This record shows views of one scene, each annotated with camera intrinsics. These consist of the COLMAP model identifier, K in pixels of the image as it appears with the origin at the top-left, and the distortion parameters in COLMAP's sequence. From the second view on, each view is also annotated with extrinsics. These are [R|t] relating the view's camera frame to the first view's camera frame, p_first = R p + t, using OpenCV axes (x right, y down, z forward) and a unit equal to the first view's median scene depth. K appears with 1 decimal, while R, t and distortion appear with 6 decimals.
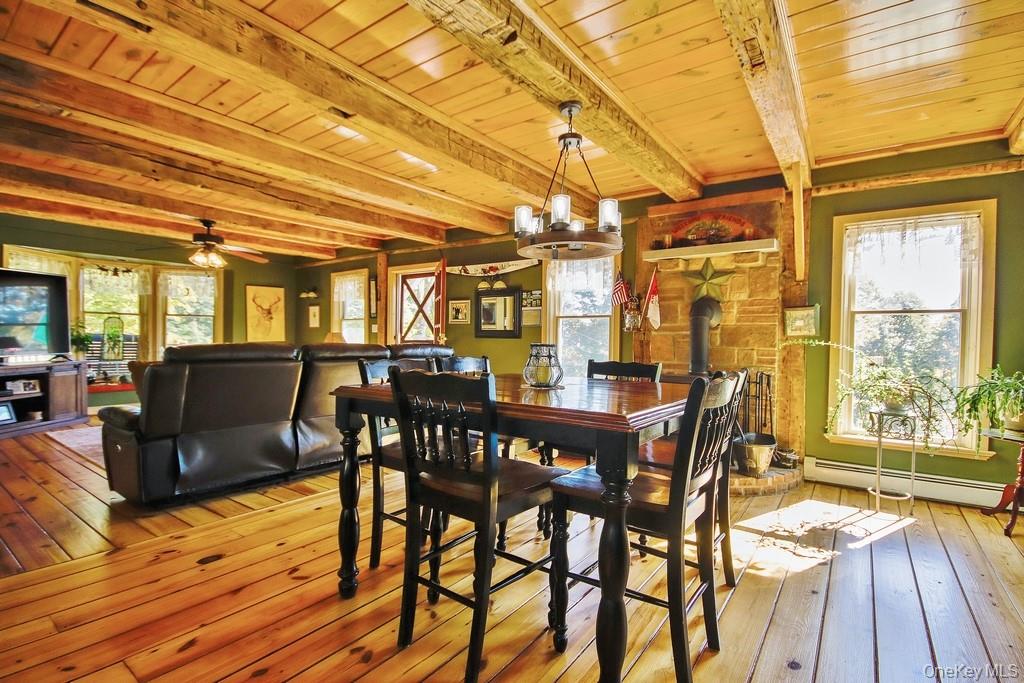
lens RADIAL K [[473.7, 0, 515.2], [0, 473.7, 343.1], [0, 0, 1]] dist [-0.000014, -0.001136]
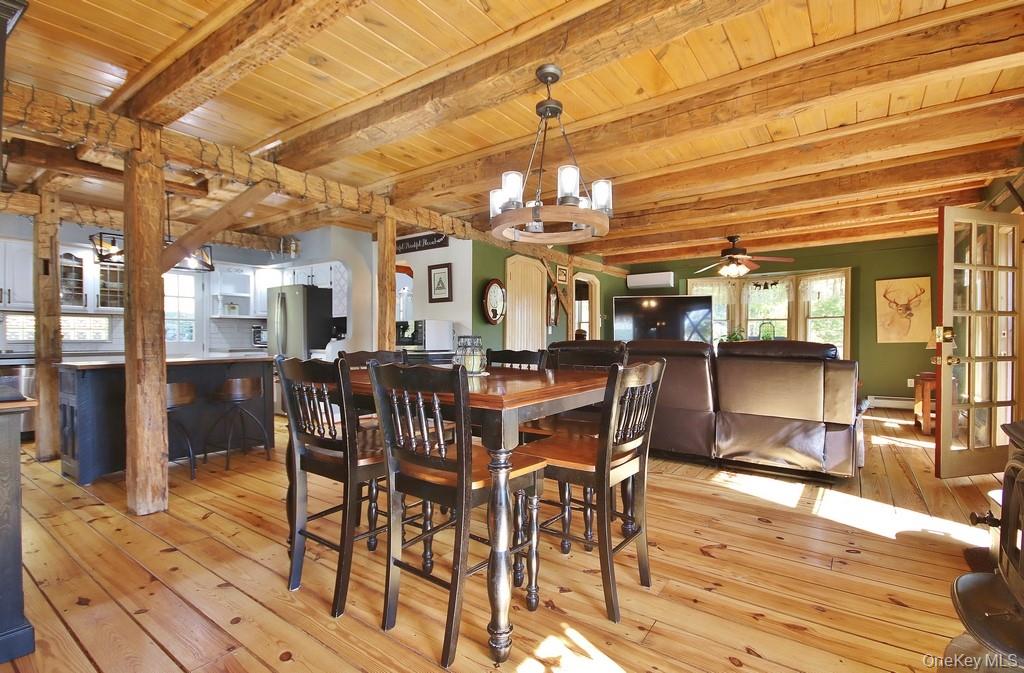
lens RADIAL K [[477.2, 0, 516.3], [0, 477.2, 338.1], [0, 0, 1]] dist [-0.002960, -0.000502]
pose [[0.008253, -0.013017, -0.999881, 0.591307], [-0.009321, 0.999871, -0.013093, 0.010770], [0.999922, 0.009428, 0.008131, 0.543692]]
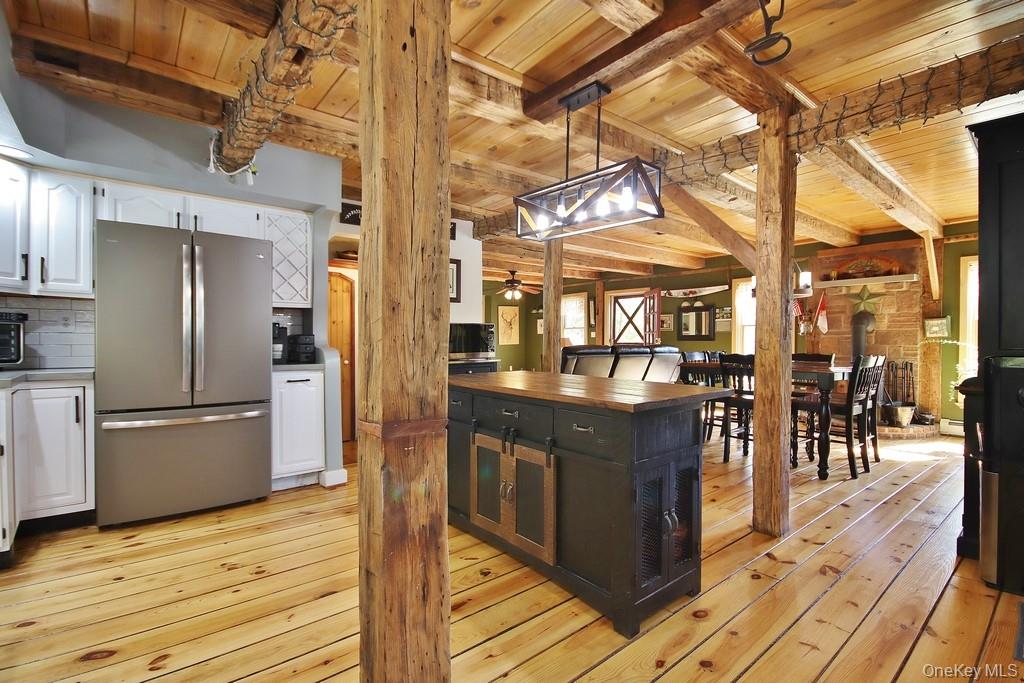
lens RADIAL K [[473.7, 0, 515.2], [0, 473.7, 343.1], [0, 0, 1]] dist [-0.000014, -0.001136]
pose [[0.967140, -0.008902, -0.254090, -0.263878], [0.007409, 0.999949, -0.006834, 0.003263], [0.254138, 0.004727, 0.967156, -0.680091]]
